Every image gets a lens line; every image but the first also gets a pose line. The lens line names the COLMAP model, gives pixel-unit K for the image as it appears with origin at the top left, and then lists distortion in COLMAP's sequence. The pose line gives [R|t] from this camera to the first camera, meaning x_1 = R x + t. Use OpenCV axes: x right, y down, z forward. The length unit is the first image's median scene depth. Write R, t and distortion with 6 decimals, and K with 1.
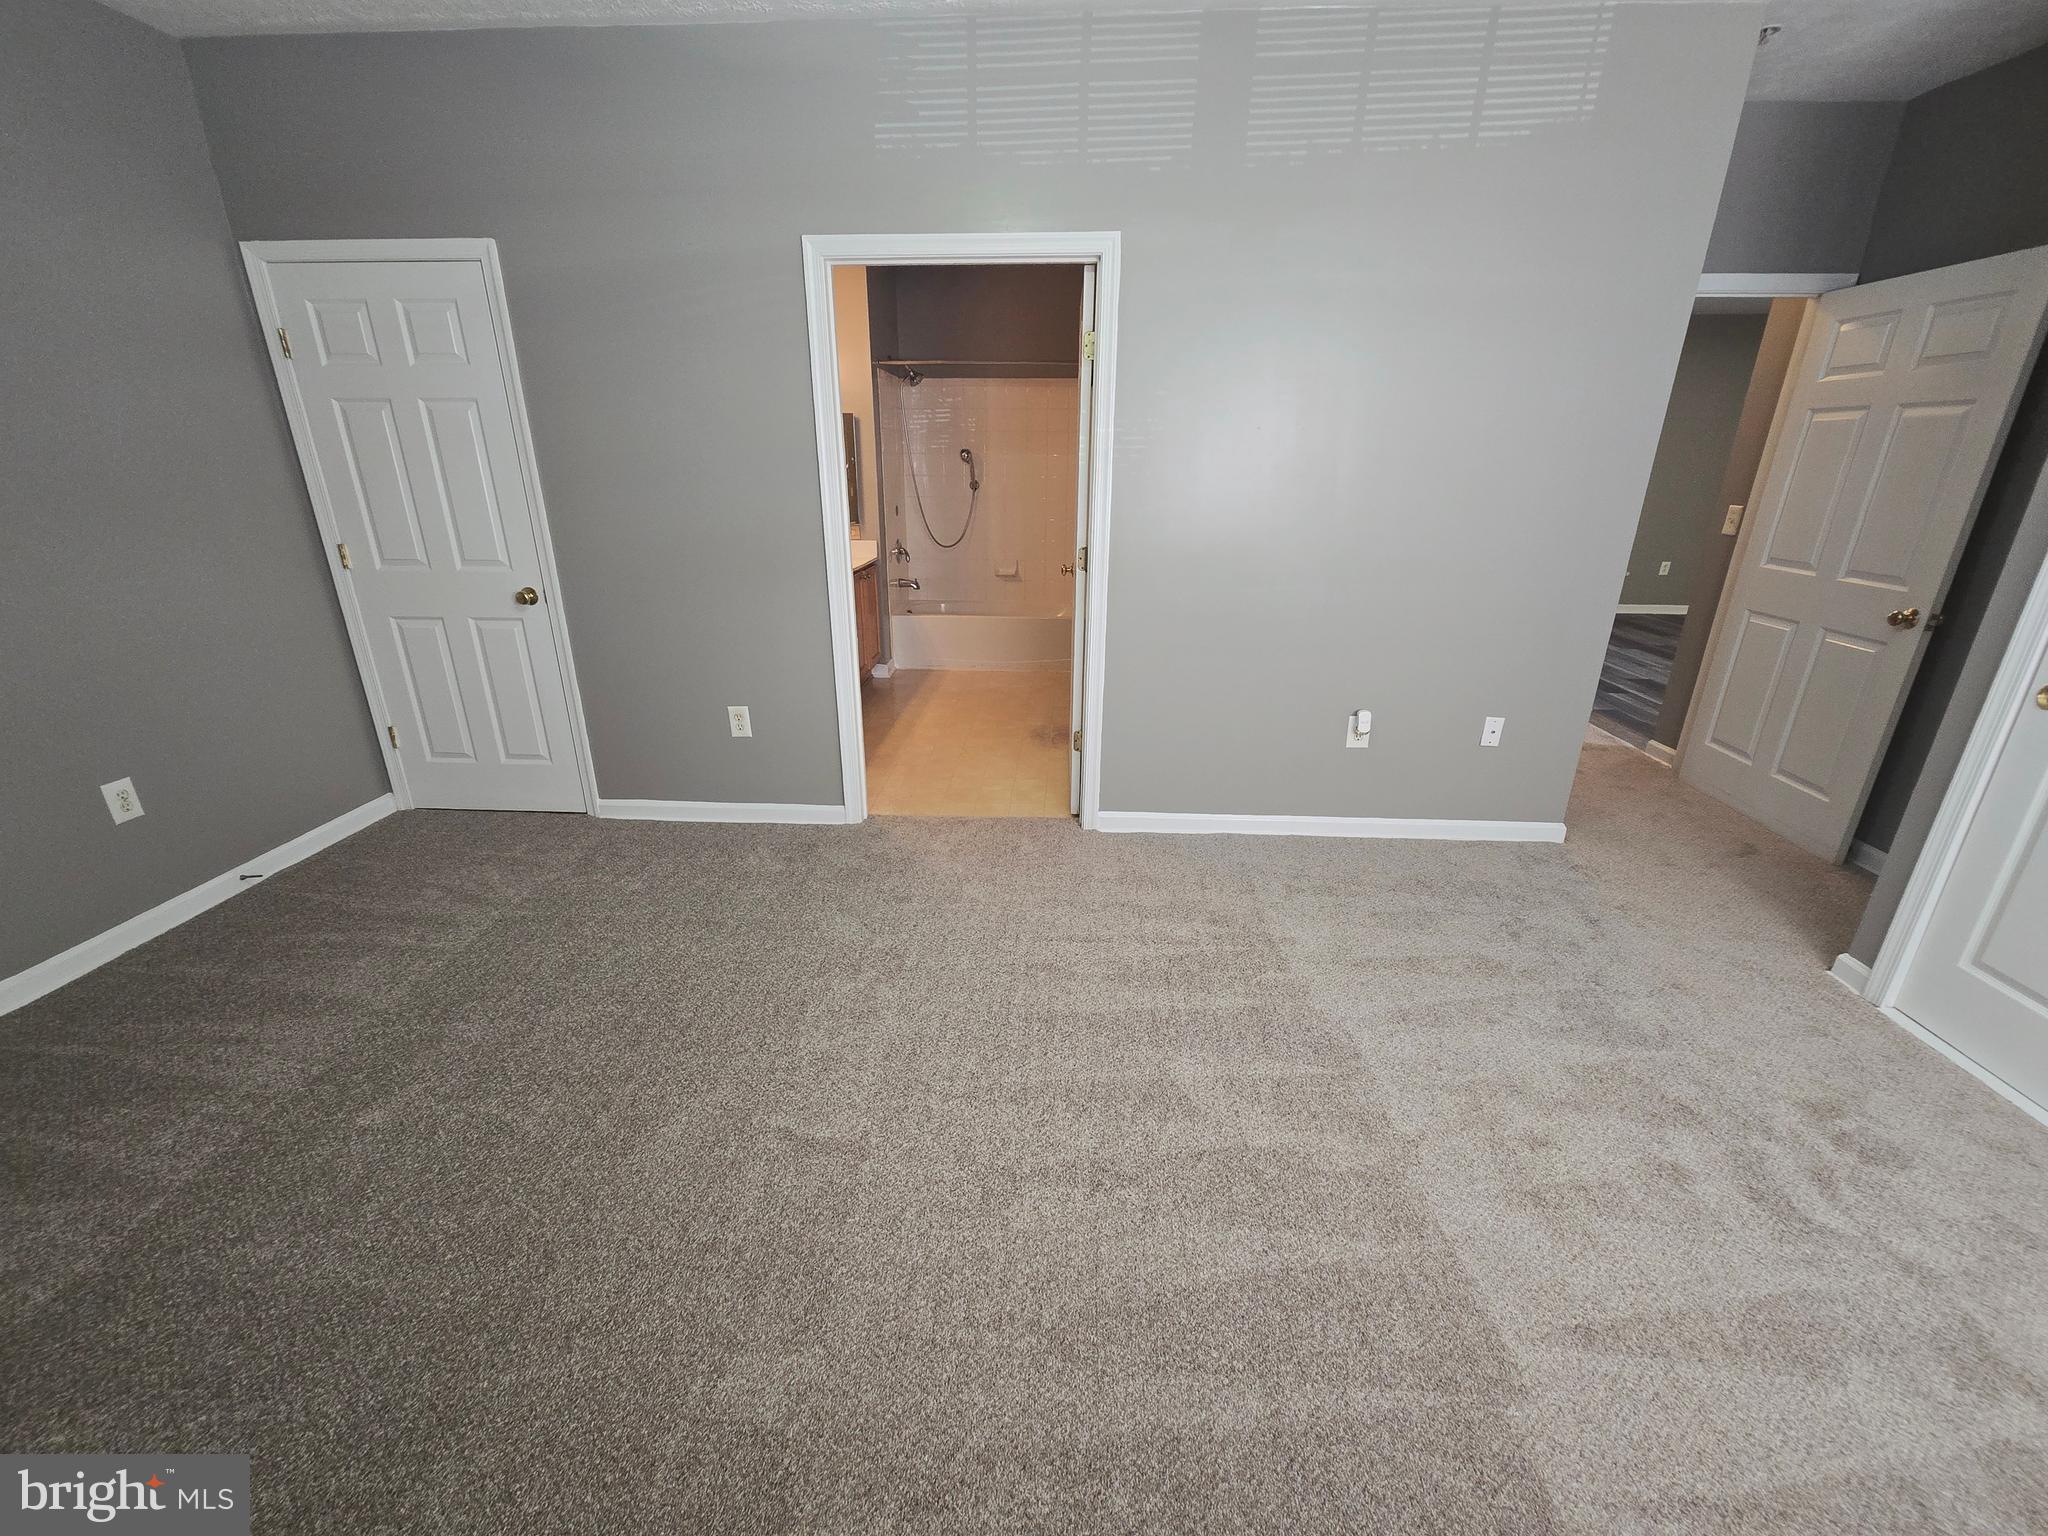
lens RADIAL K [[843.6, 0, 1025.5], [0, 843.6, 776.3], [0, 0, 1]] dist [-0.001800, 0.000285]
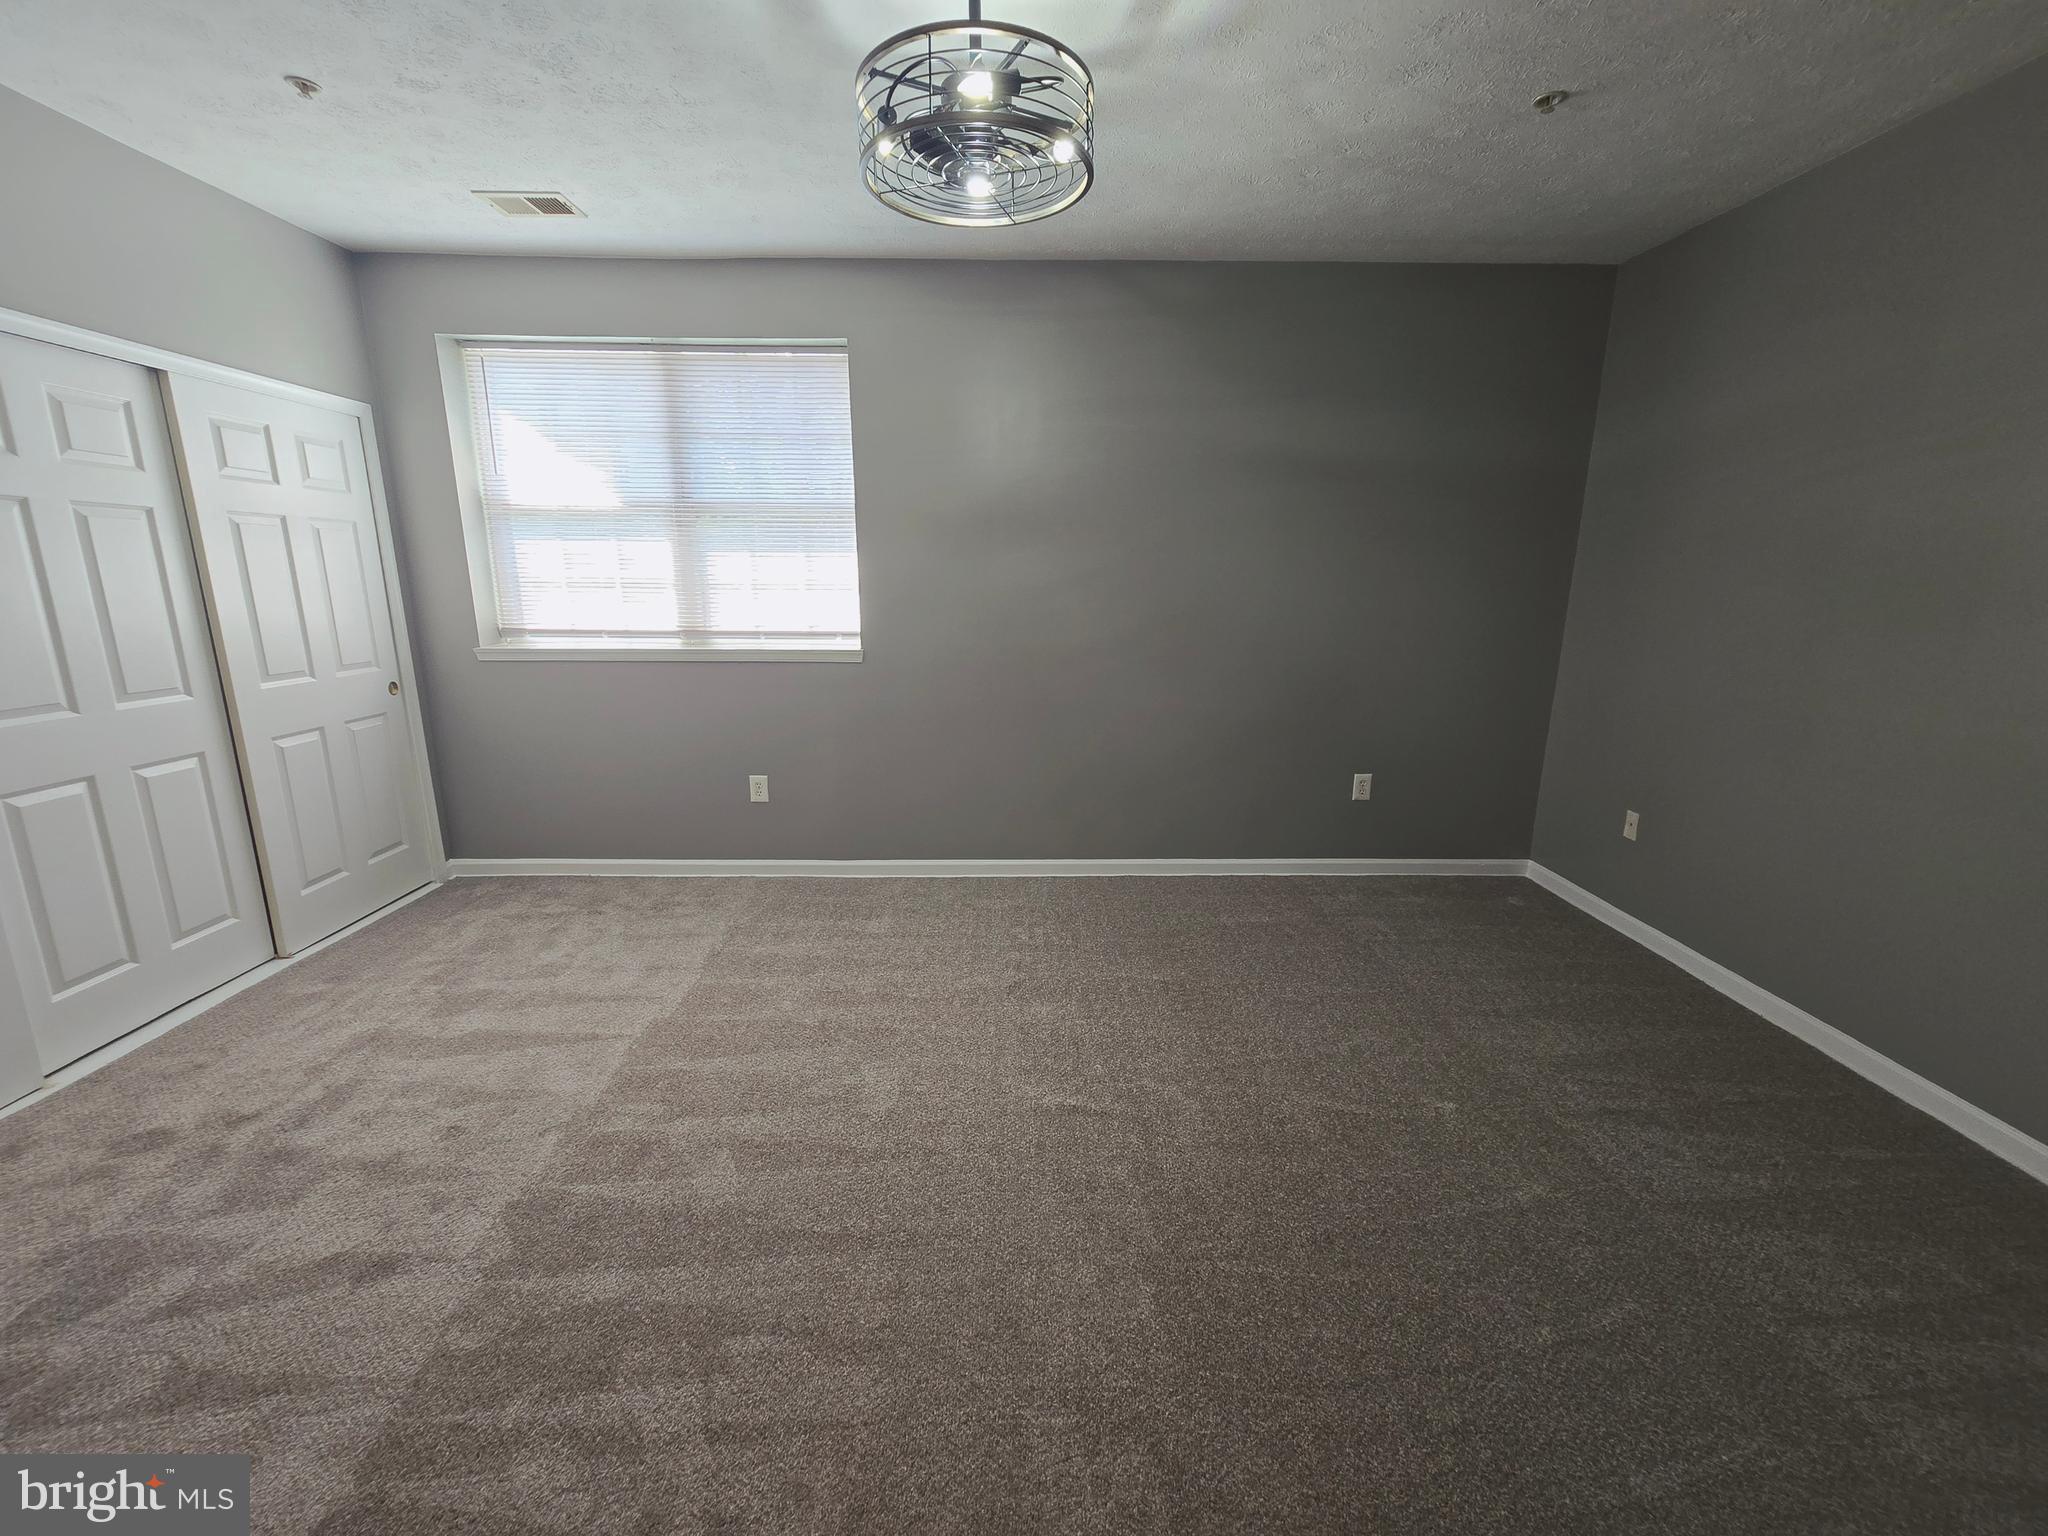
lens RADIAL K [[843.6, 0, 1025.5], [0, 843.6, 776.3], [0, 0, 1]] dist [-0.001800, 0.000285]
pose [[-0.997498, 0.003925, -0.070579, -0.064343], [-0.036222, 0.829032, 0.558026, -0.408943], [0.060703, 0.559187, -0.826816, 1.106772]]
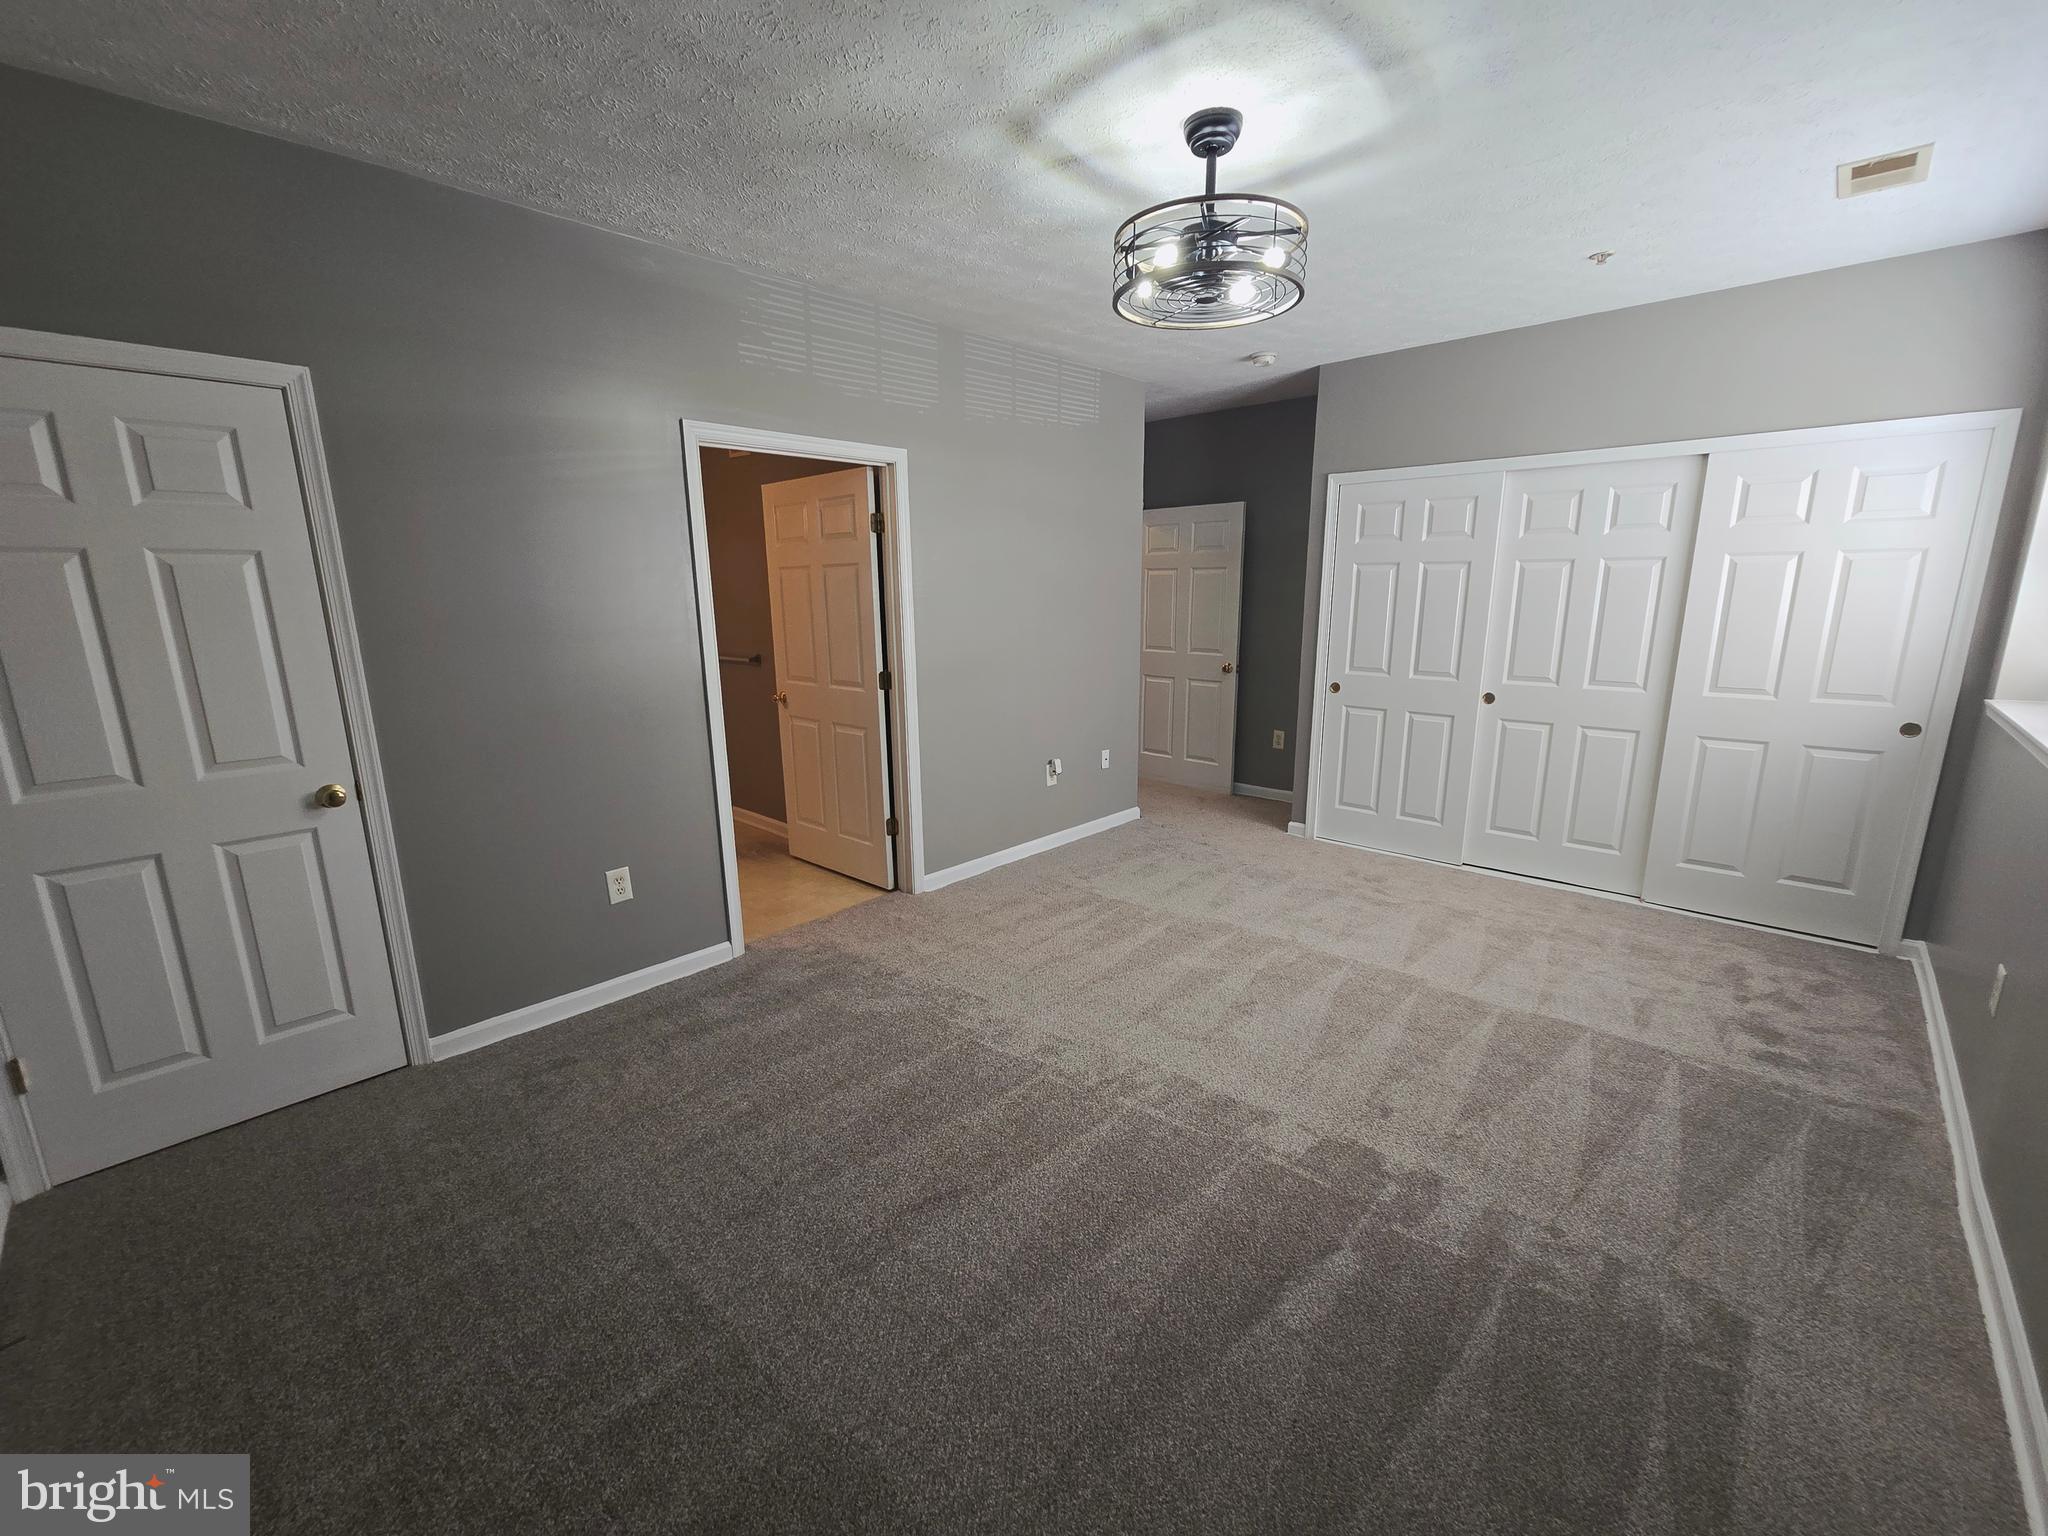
lens RADIAL K [[843.6, 0, 1025.5], [0, 843.6, 776.3], [0, 0, 1]] dist [-0.001800, 0.000285]
pose [[0.641587, -0.178707, 0.745942, -0.837410], [0.284600, 0.958527, -0.015149, -0.044558], [-0.712298, 0.222015, 0.665839, 0.043883]]
